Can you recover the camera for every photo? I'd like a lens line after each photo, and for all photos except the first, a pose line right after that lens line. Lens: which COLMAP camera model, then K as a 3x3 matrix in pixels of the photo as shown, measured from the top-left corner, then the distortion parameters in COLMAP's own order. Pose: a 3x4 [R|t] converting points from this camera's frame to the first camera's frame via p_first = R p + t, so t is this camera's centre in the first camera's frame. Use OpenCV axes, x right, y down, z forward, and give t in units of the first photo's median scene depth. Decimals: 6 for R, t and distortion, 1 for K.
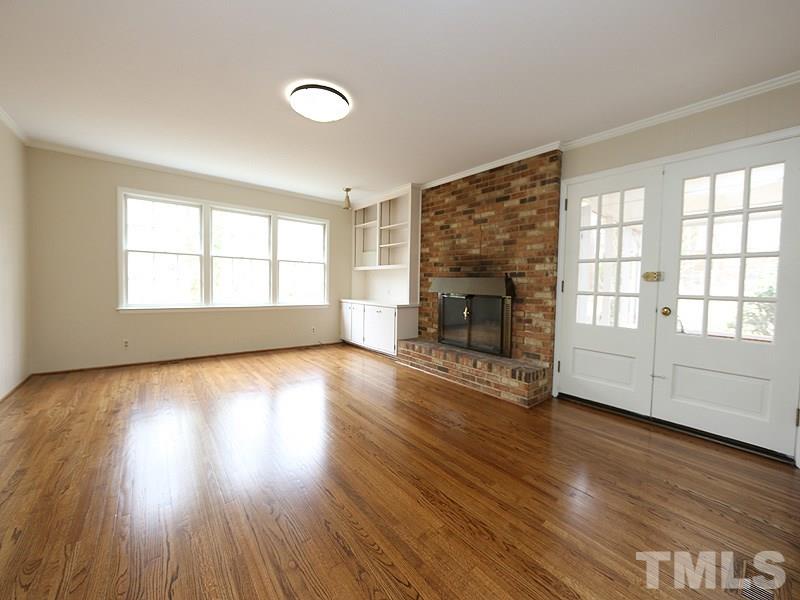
lens RADIAL K [[323.3, 0, 401.6], [0, 323.3, 298.4], [0, 0, 1]] dist [-0.002079, 0.000115]
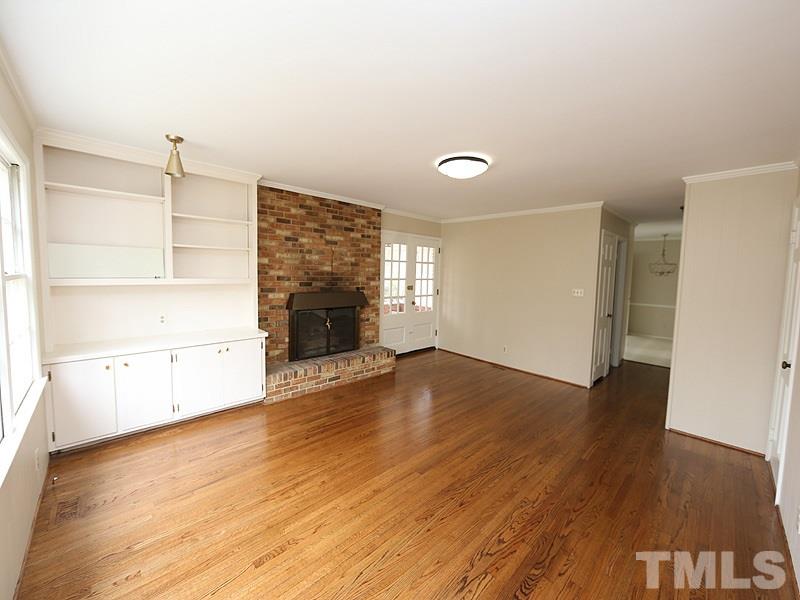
lens RADIAL K [[323.3, 0, 395.9], [0, 323.3, 291.7], [0, 0, 1]] dist [-0.002079, 0.000115]
pose [[-0.087071, -0.097774, 0.991392, -0.964916], [0.011300, 0.995011, 0.099124, -0.182376], [-0.996138, 0.019833, -0.085532, 0.903804]]
